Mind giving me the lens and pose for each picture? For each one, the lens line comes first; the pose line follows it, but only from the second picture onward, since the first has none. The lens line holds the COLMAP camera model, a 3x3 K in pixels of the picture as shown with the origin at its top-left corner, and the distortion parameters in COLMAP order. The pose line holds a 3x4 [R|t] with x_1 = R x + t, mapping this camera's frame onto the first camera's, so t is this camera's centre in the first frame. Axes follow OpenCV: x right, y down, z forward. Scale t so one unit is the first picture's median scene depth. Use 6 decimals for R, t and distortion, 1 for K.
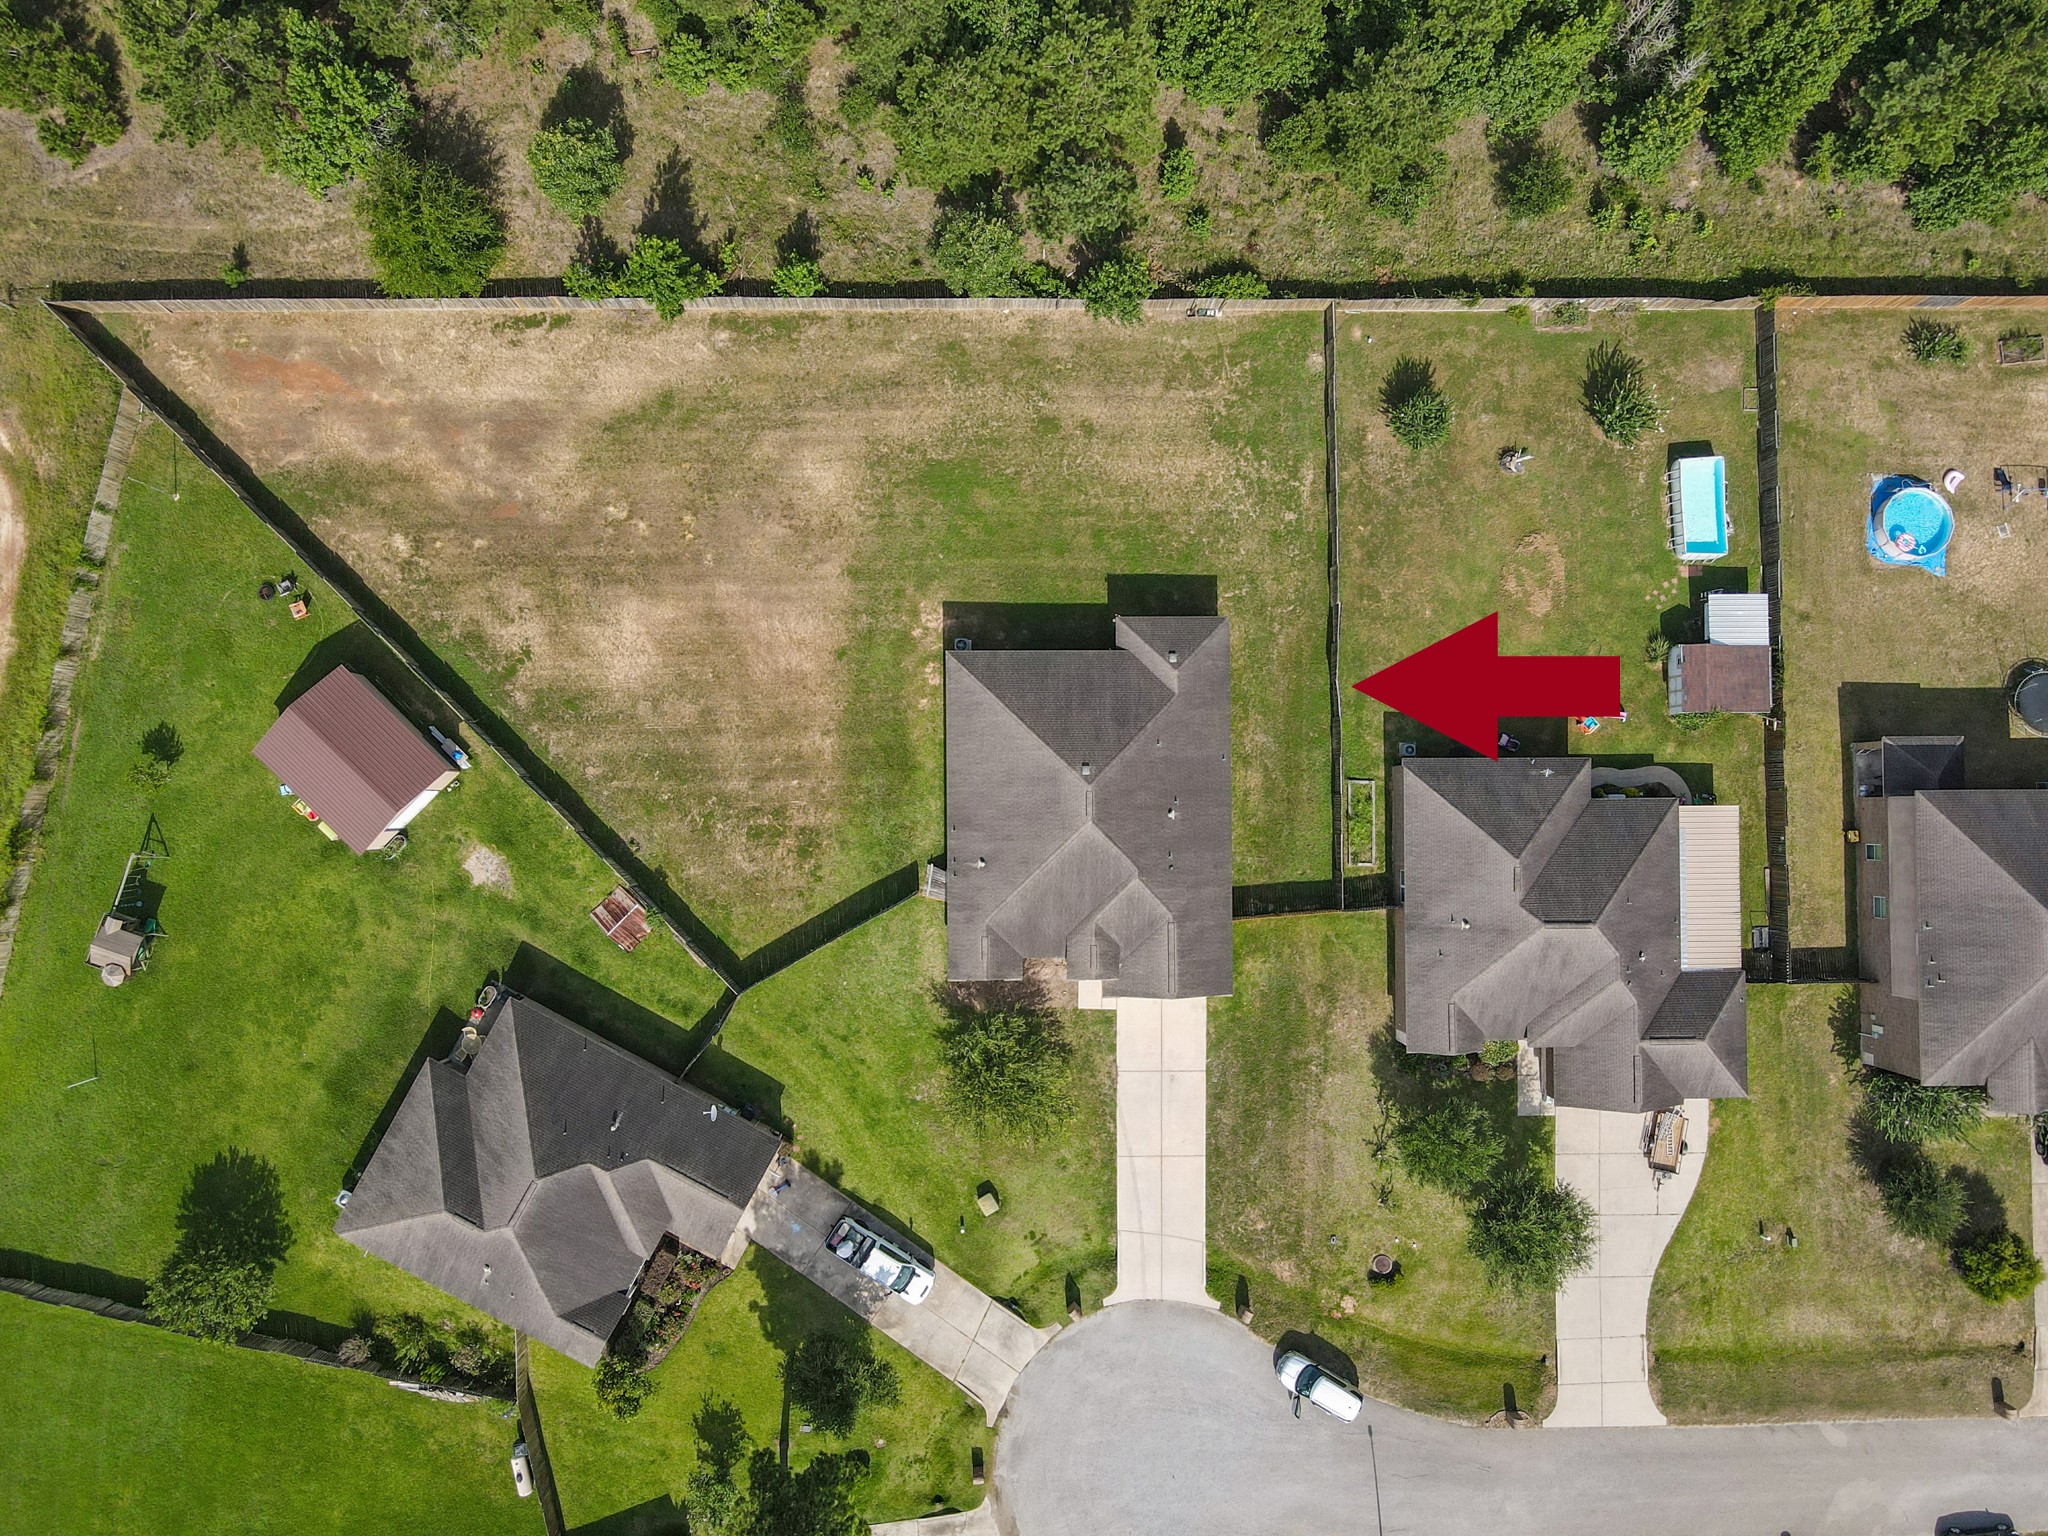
lens RADIAL K [[1581.9, 0, 1024.0], [0, 1581.9, 768.0], [0, 0, 1]] dist [0.005699, 0.010603]
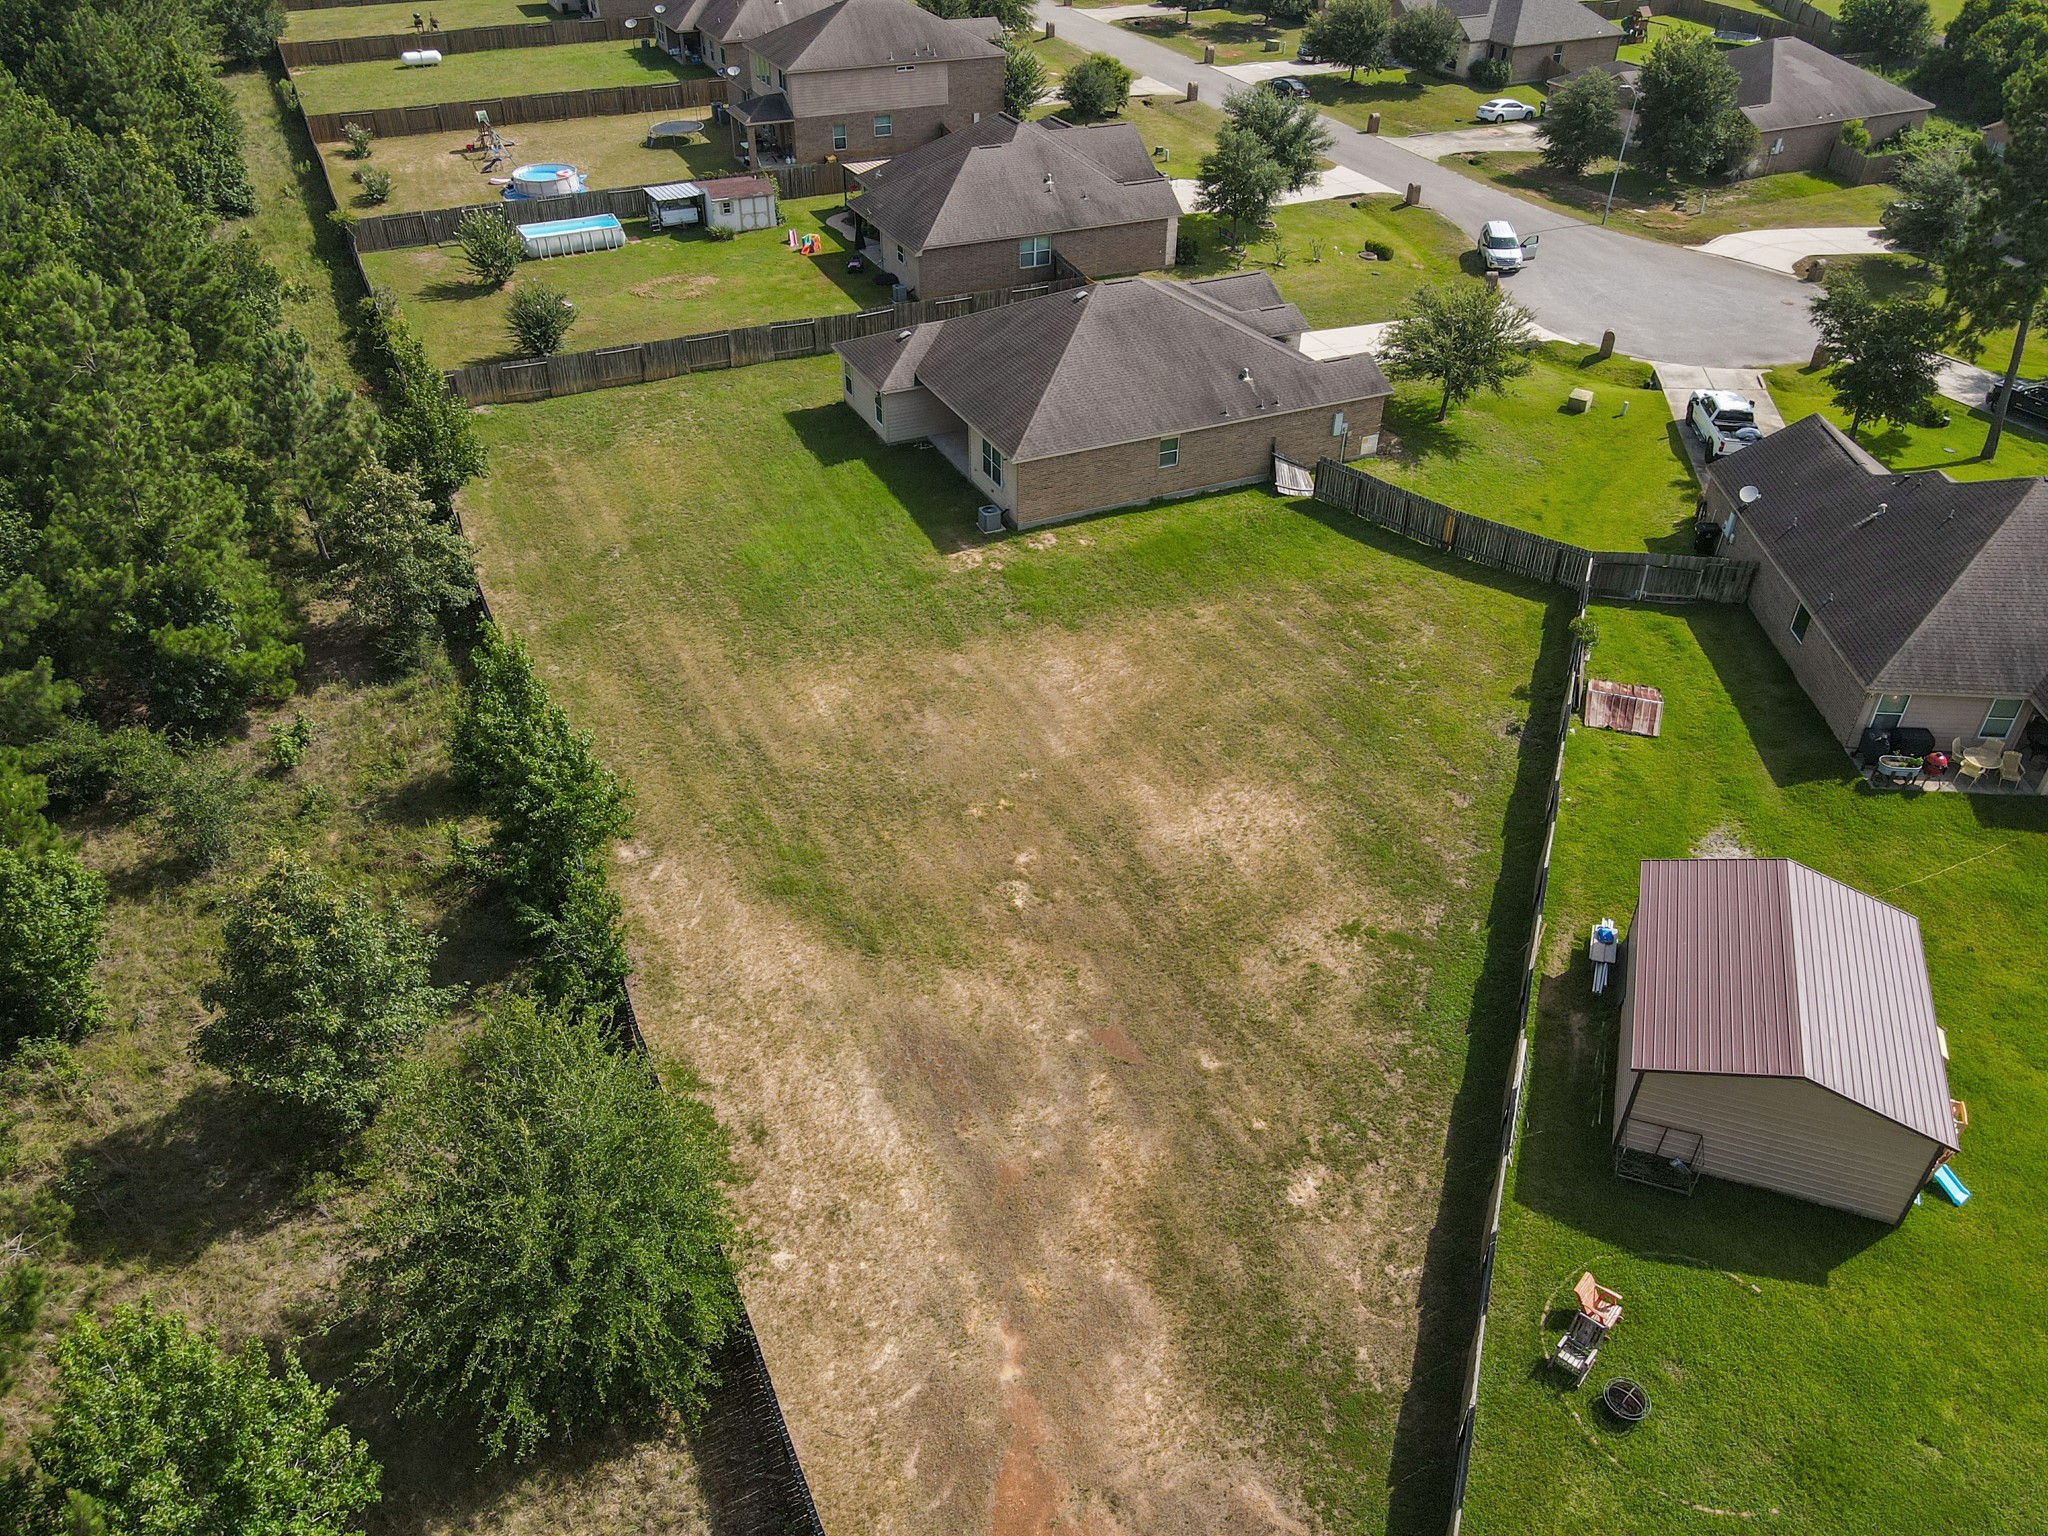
lens RADIAL K [[1511.6, 0, 1024.0], [0, 1511.6, 768.0], [0, 0, 1]] dist [0.005711, 0.007587]
pose [[-0.418562, -0.564153, 0.711714, -0.582271], [0.907438, -0.227945, 0.352984, -0.323488], [-0.036906, 0.793582, 0.607343, 0.672811]]
